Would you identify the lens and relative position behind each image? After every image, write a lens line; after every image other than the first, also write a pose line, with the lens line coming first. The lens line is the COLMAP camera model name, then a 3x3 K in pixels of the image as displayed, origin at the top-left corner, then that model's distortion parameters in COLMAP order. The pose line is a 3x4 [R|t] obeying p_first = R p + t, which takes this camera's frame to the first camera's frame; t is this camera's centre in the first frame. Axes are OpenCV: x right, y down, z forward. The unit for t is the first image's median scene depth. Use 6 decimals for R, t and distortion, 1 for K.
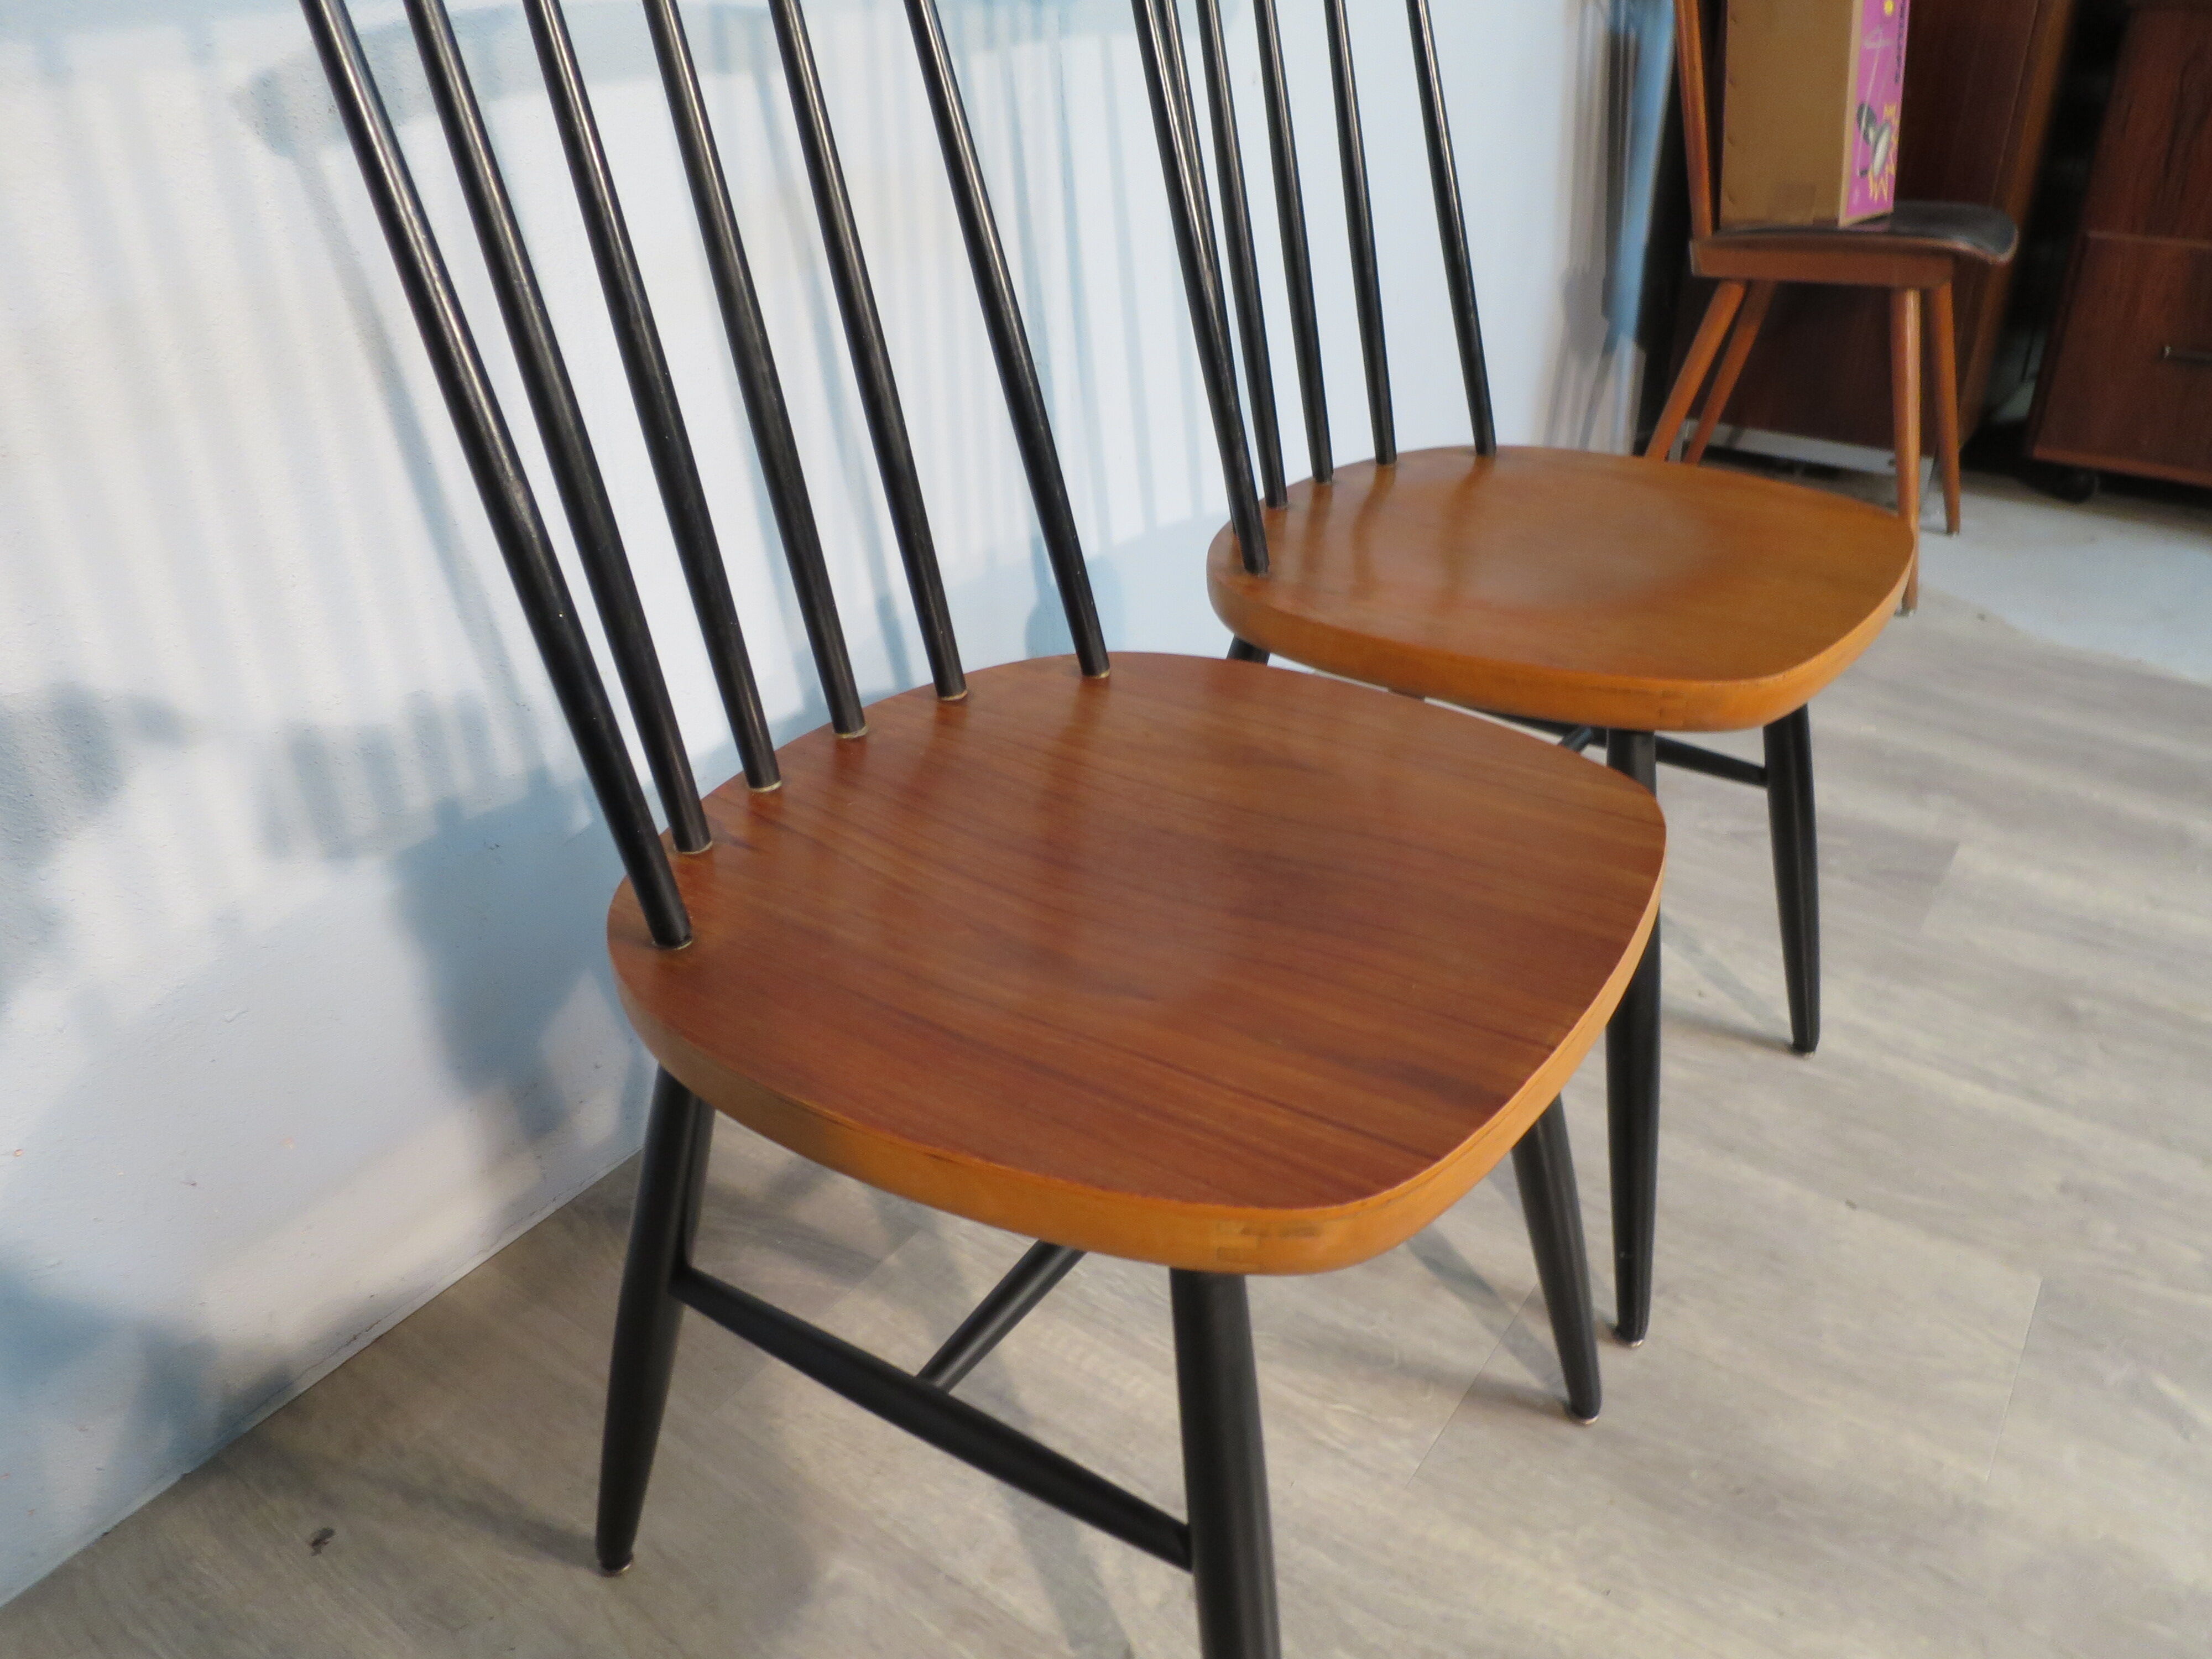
lens RADIAL K [[1593.0, 0, 1111.6], [0, 1593.0, 832.9], [0, 0, 1]] dist [-0.036202, 0.002922]
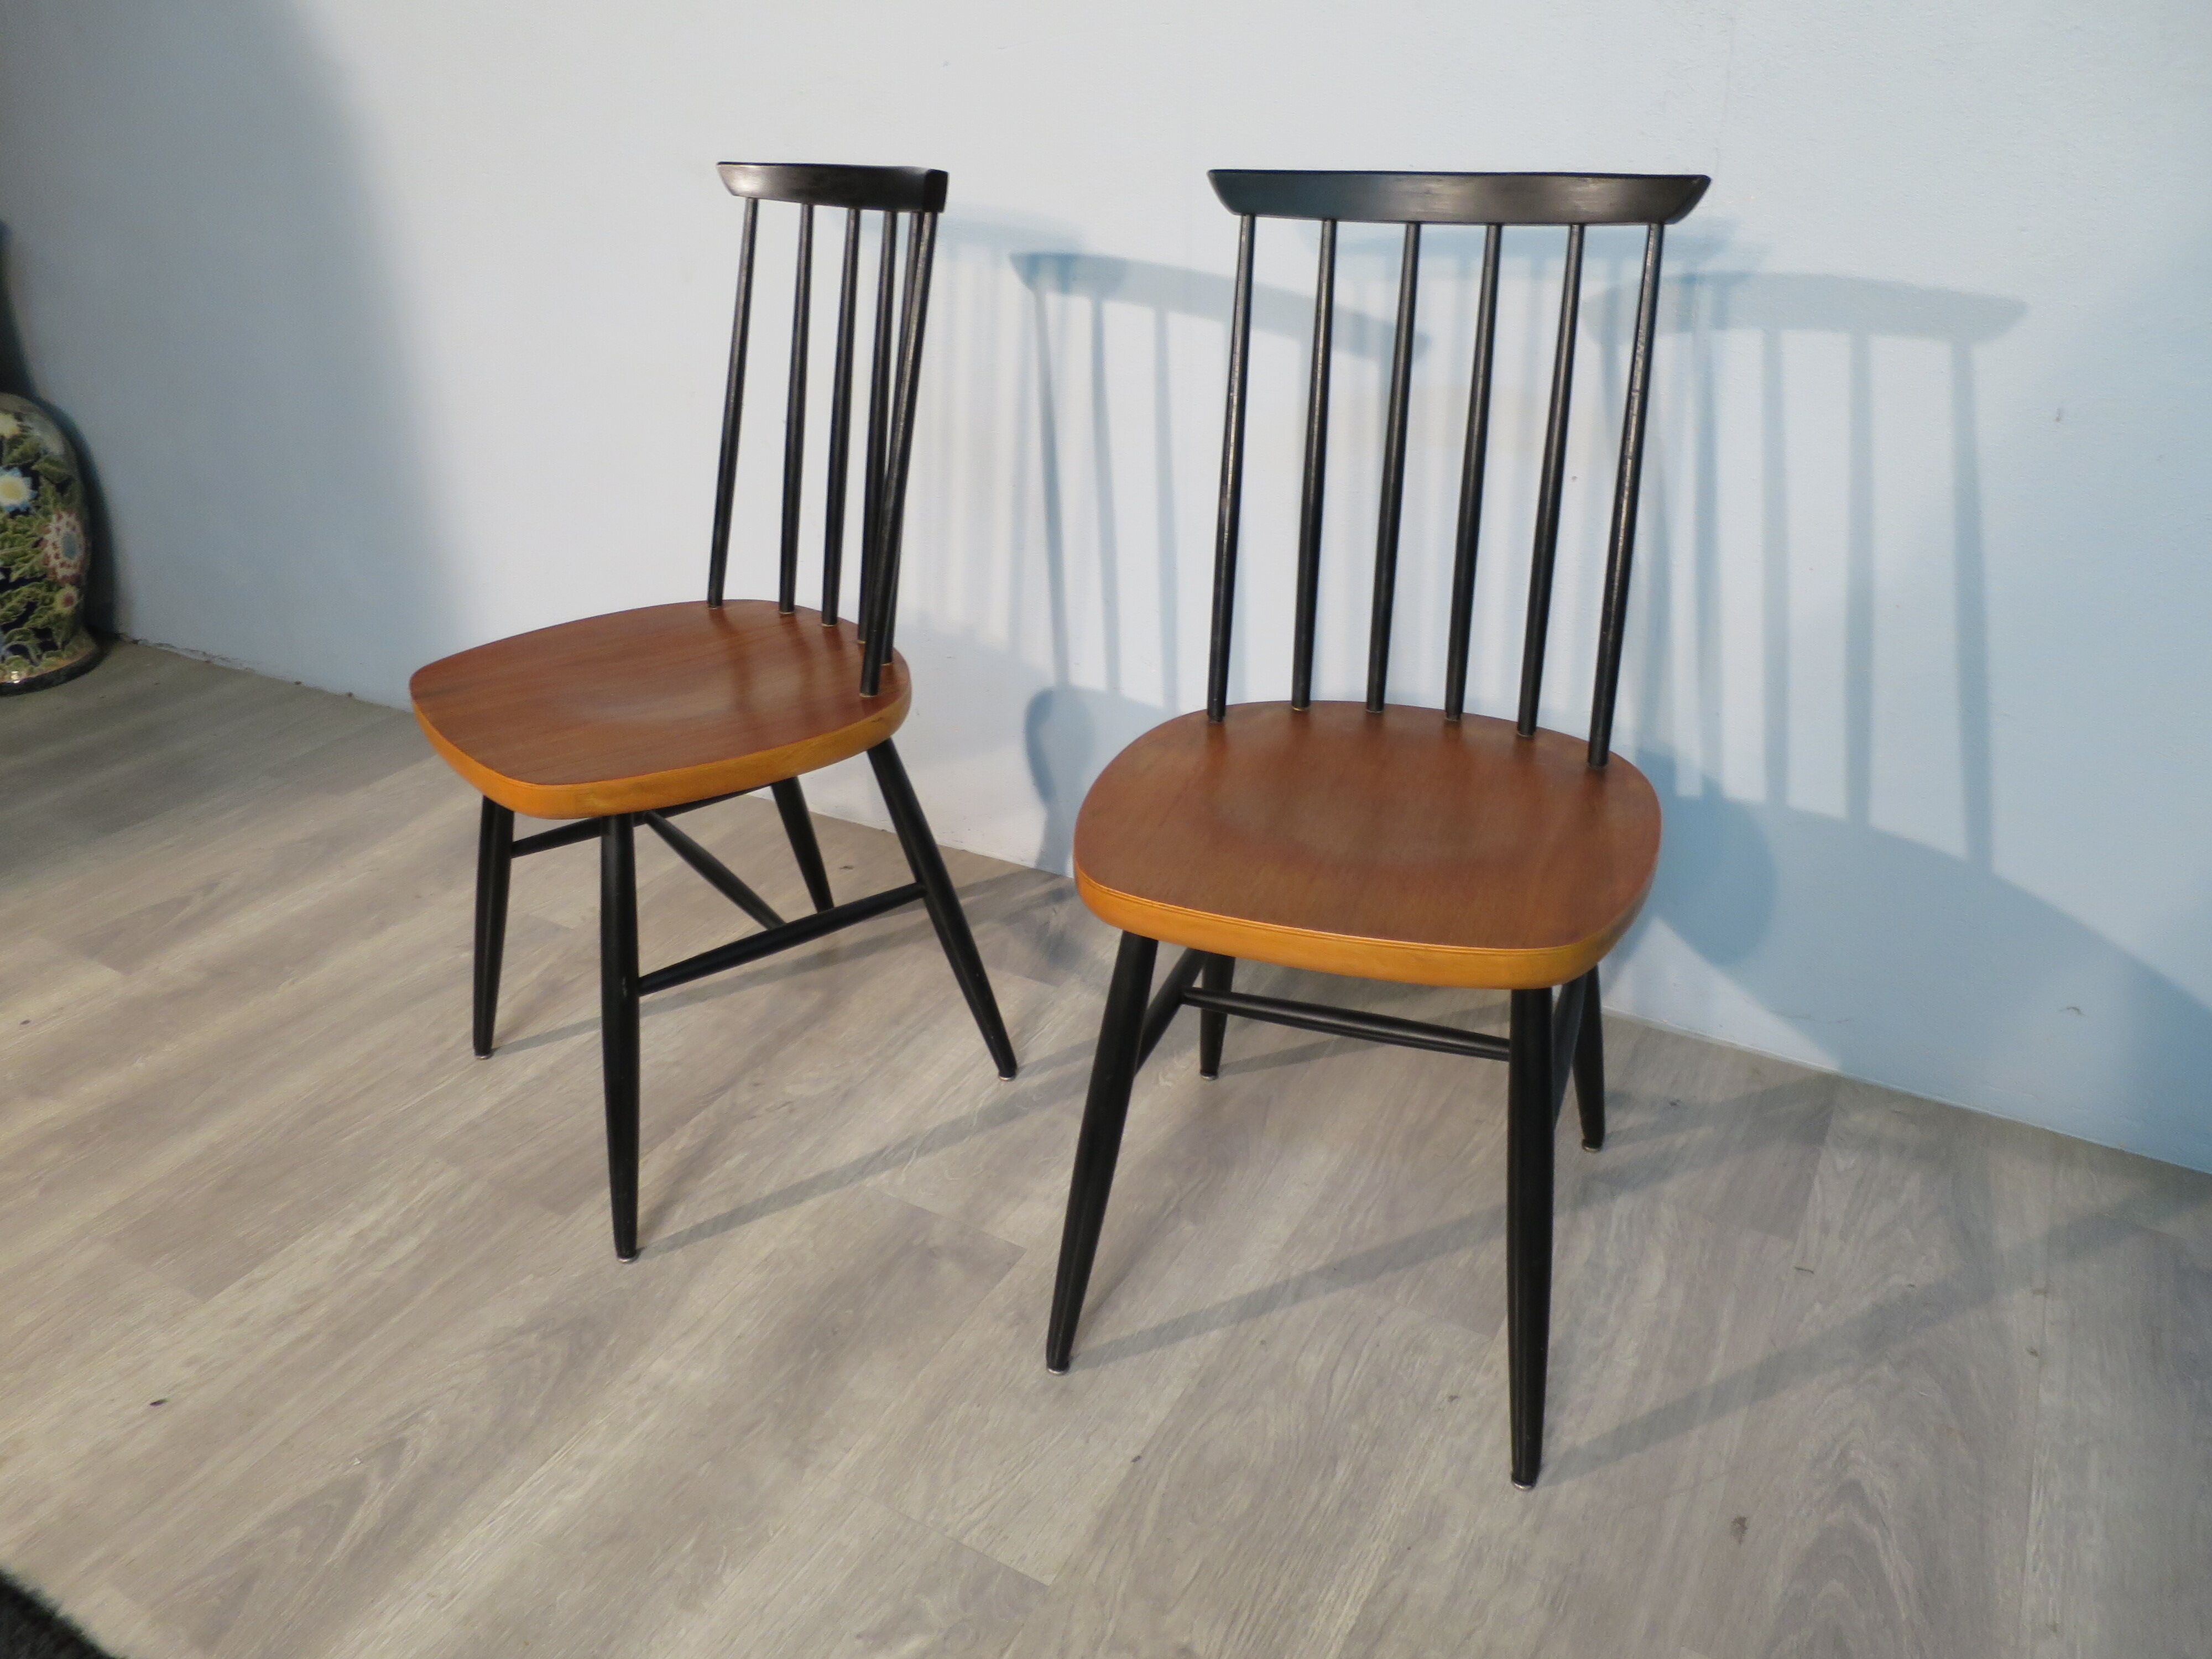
lens RADIAL K [[1560.6, 0, 1110.8], [0, 1560.6, 913.4], [0, 0, 1]] dist [-0.036719, 0.003051]
pose [[0.094539, 0.502486, -0.859401, 1.347486], [-0.485431, 0.776952, 0.400878, -0.522948], [0.869149, 0.379281, 0.317374, 0.590480]]
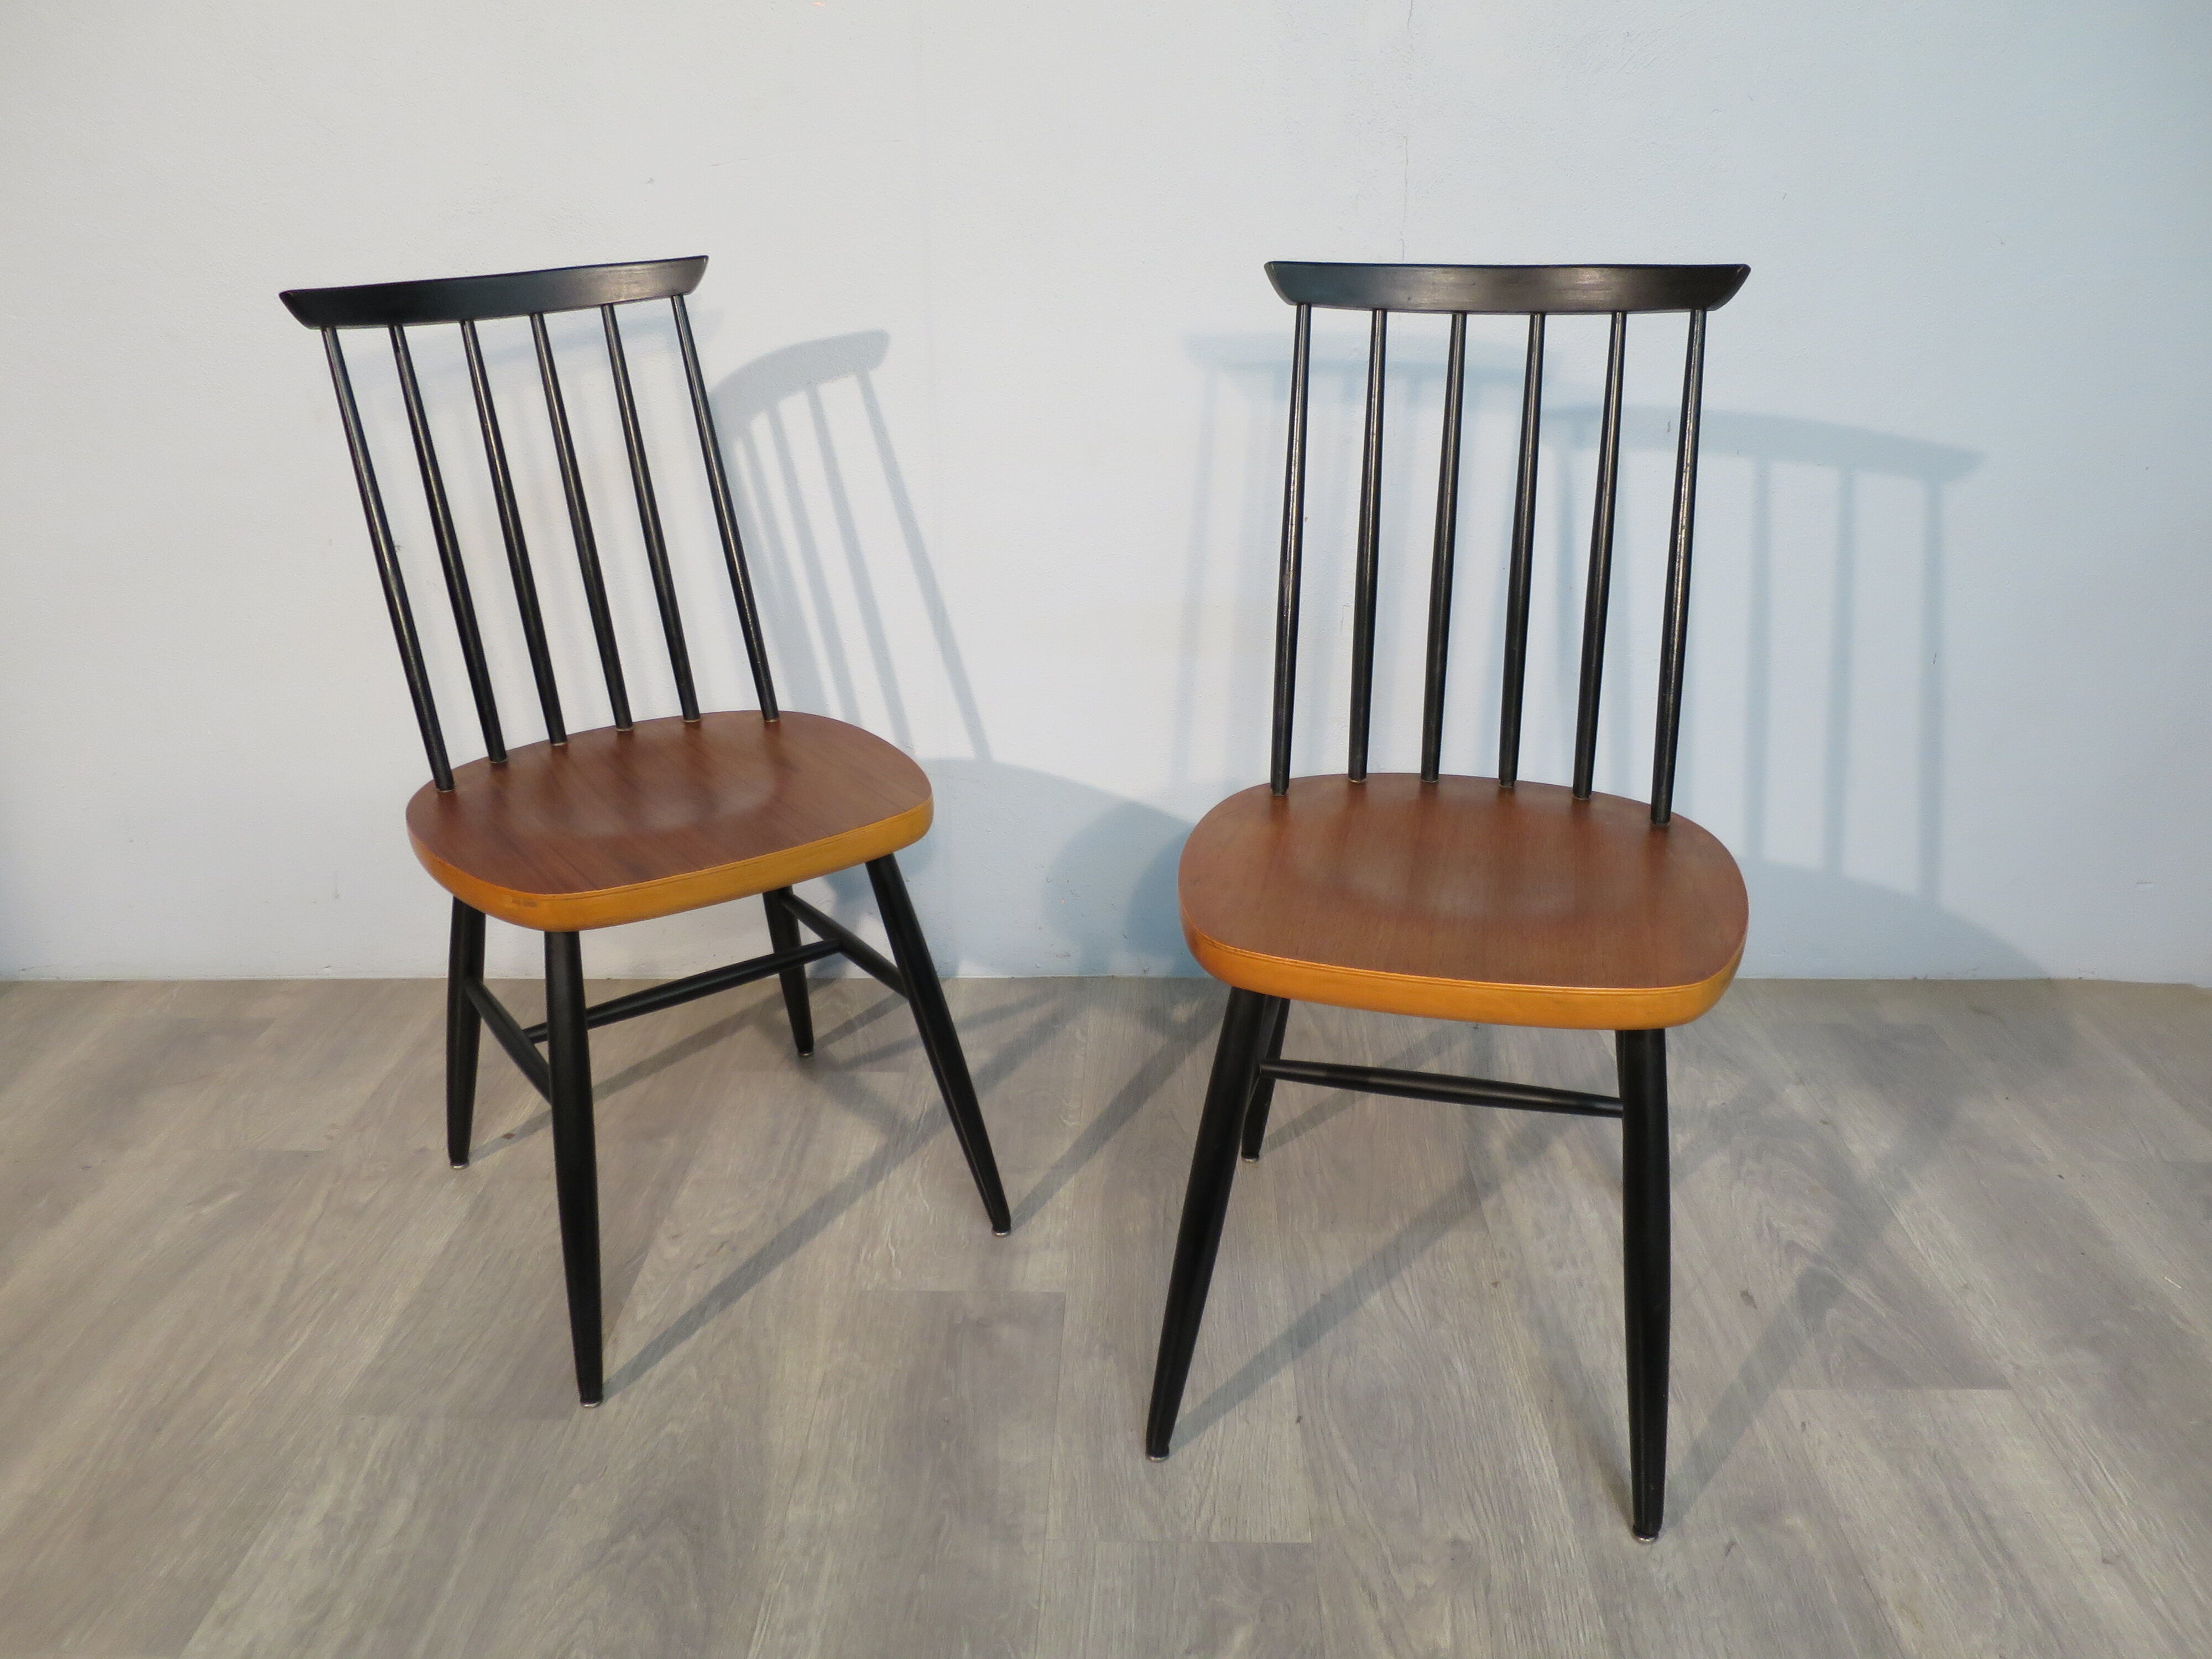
lens RADIAL K [[1599.4, 0, 1108.3], [0, 1599.4, 821.6], [0, 0, 1]] dist [-0.040452, 0.008936]
pose [[0.551789, 0.313993, -0.772617, 1.303204], [-0.412882, 0.907770, 0.074047, -0.207317], [0.724609, 0.278142, 0.630539, 0.072969]]
